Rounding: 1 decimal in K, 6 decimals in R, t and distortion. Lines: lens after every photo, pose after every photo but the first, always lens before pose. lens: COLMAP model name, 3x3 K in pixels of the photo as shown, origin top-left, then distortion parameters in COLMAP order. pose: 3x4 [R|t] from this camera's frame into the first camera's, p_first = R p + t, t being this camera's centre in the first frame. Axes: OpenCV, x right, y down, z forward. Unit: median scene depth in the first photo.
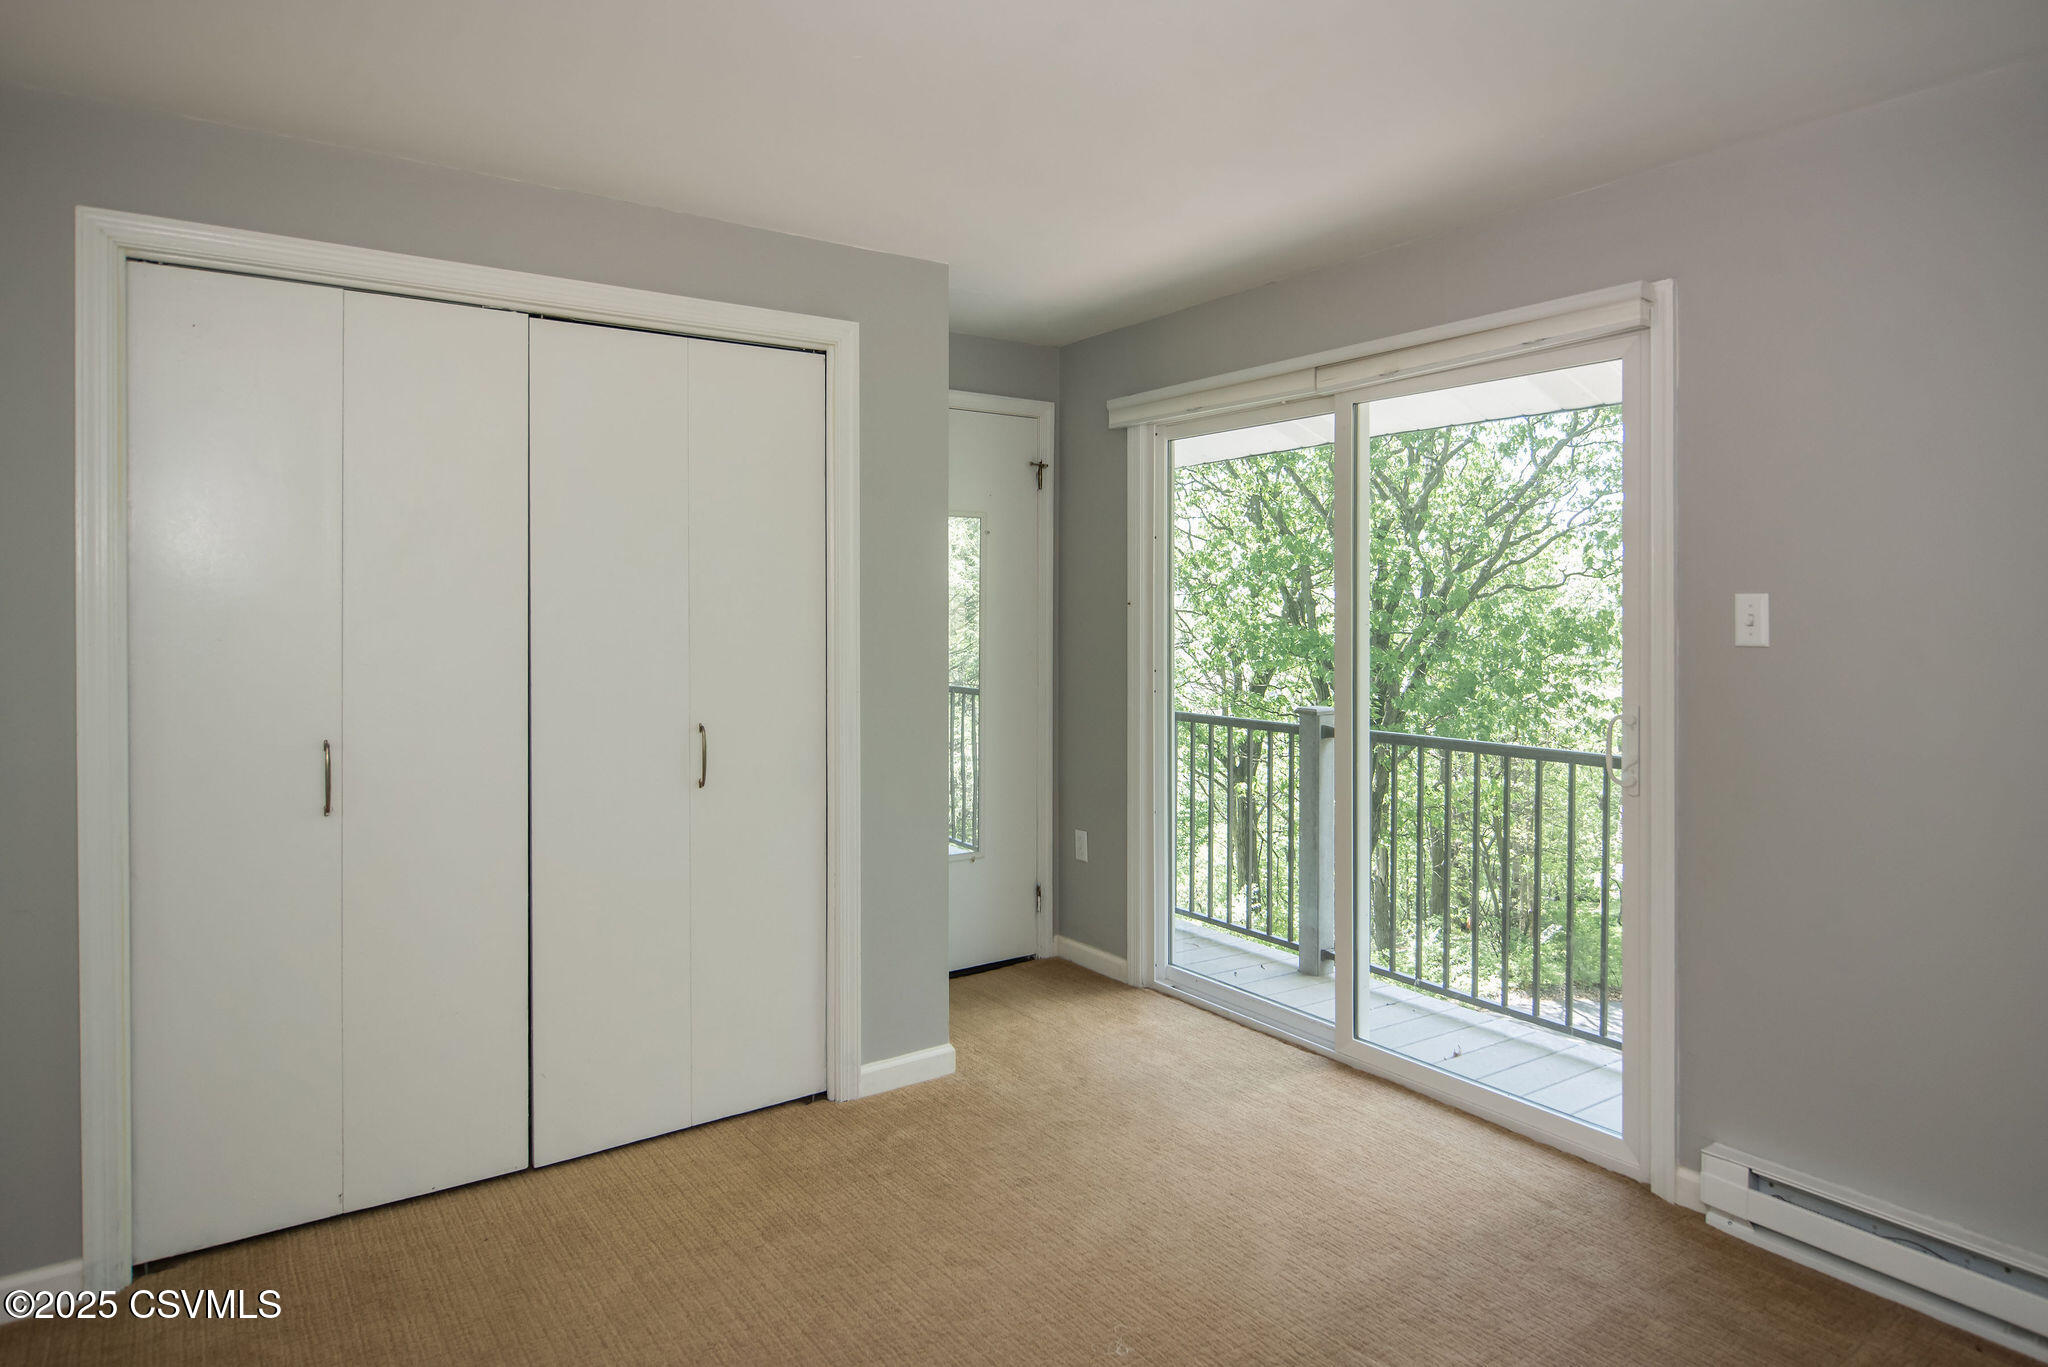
lens RADIAL K [[1176.4, 0, 1021.7], [0, 1176.4, 615.2], [0, 0, 1]] dist [-0.000460, -0.000331]
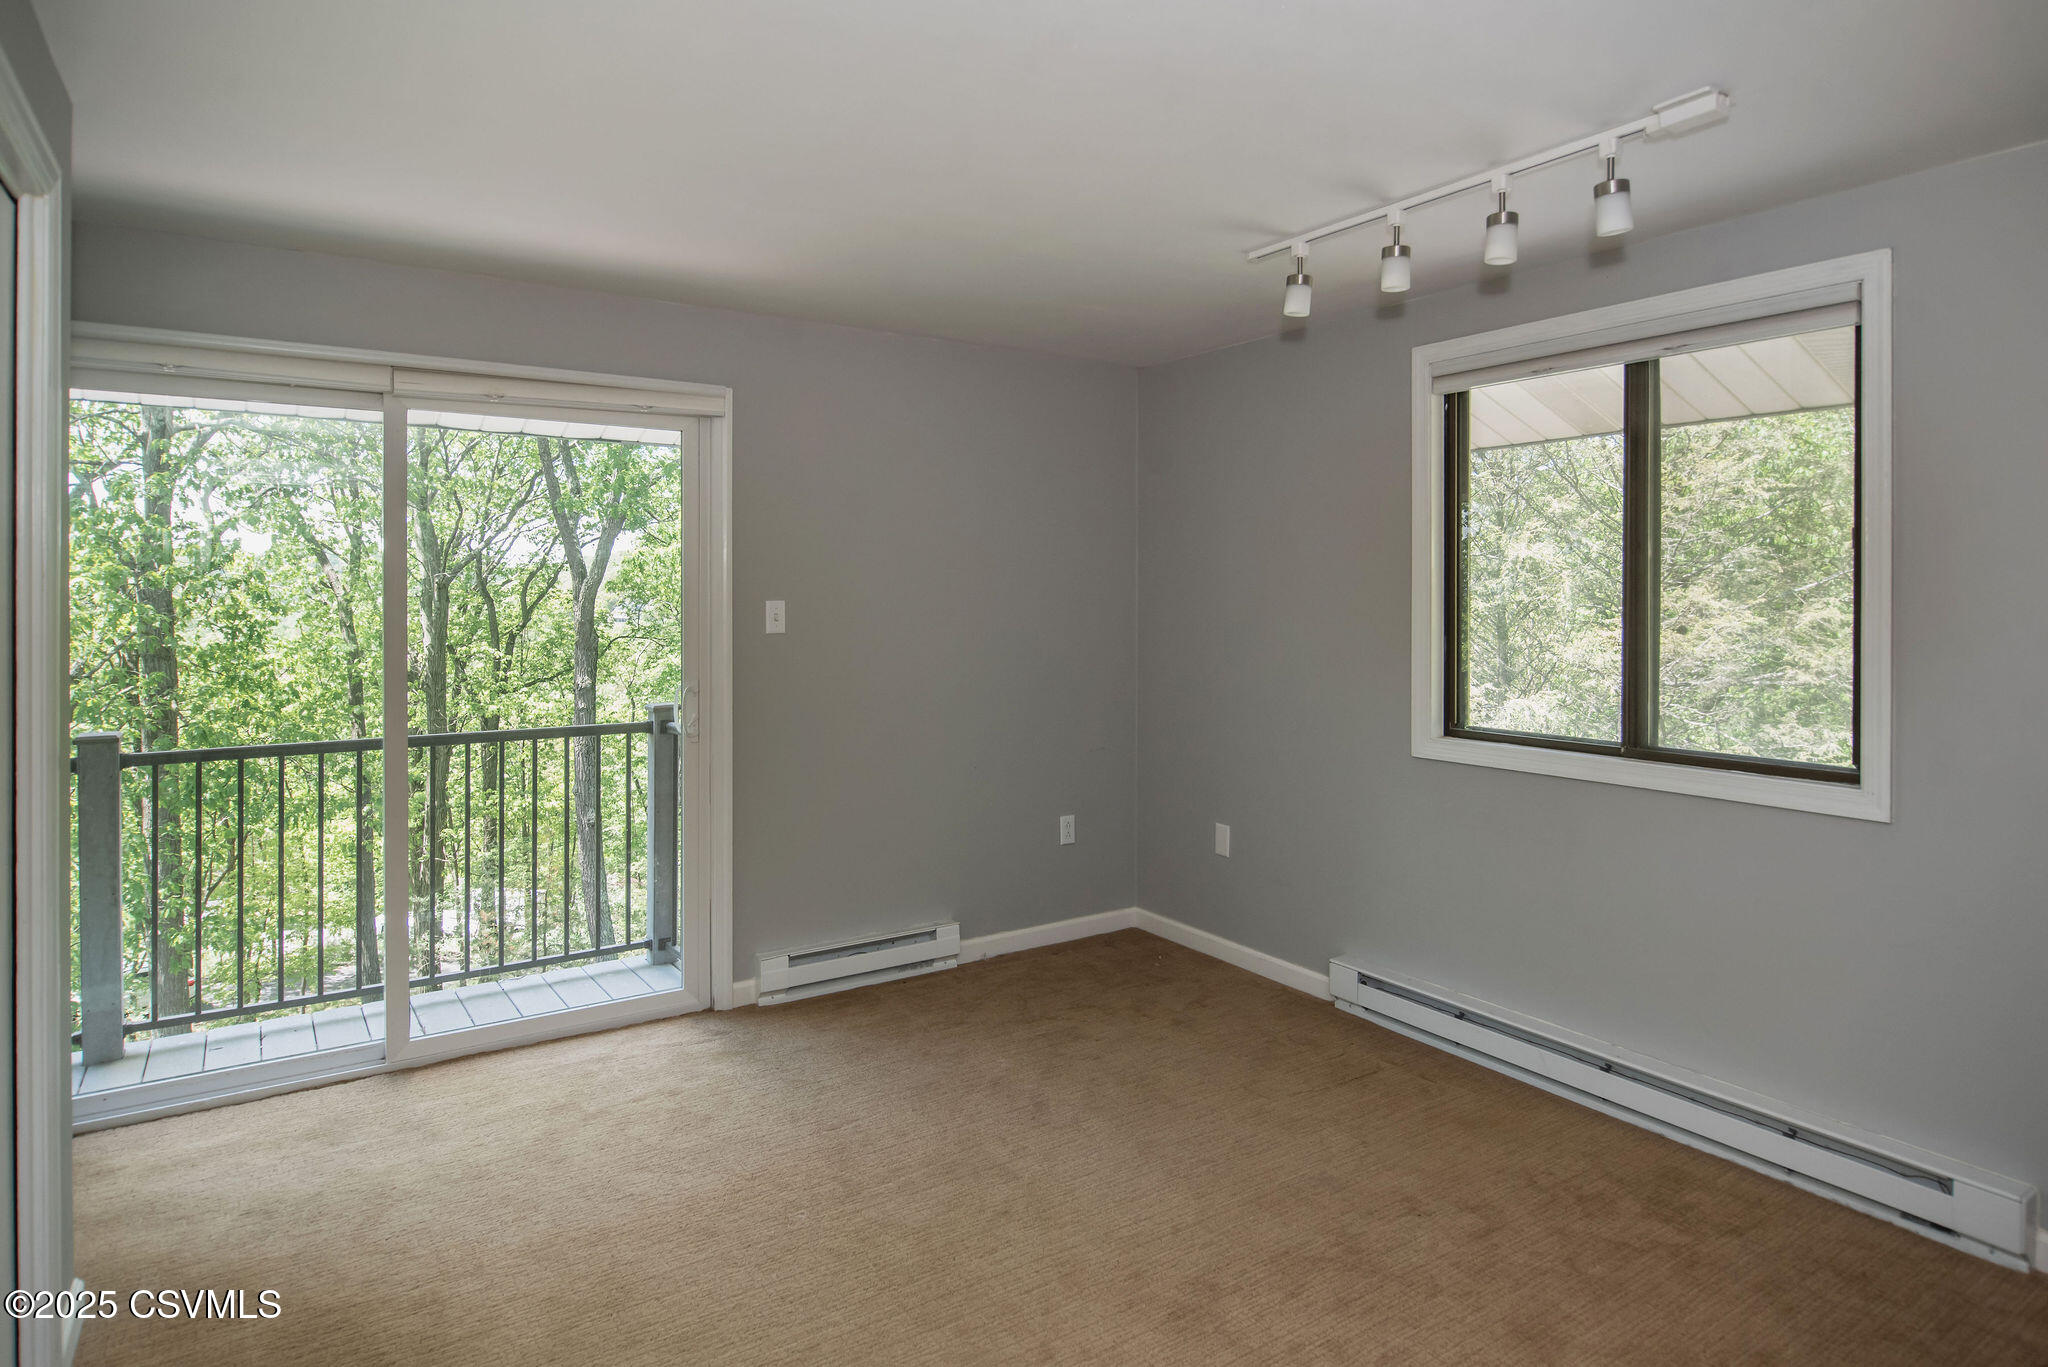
lens RADIAL K [[1151.3, 0, 1021.8], [0, 1151.3, 599.8], [0, 0, 1]] dist [0.000653, 0.000257]
pose [[0.018409, 0.001715, 0.999829, -0.803372], [0.003434, 0.999993, -0.001778, -0.013242], [-0.999825, 0.003466, 0.018403, 0.535458]]
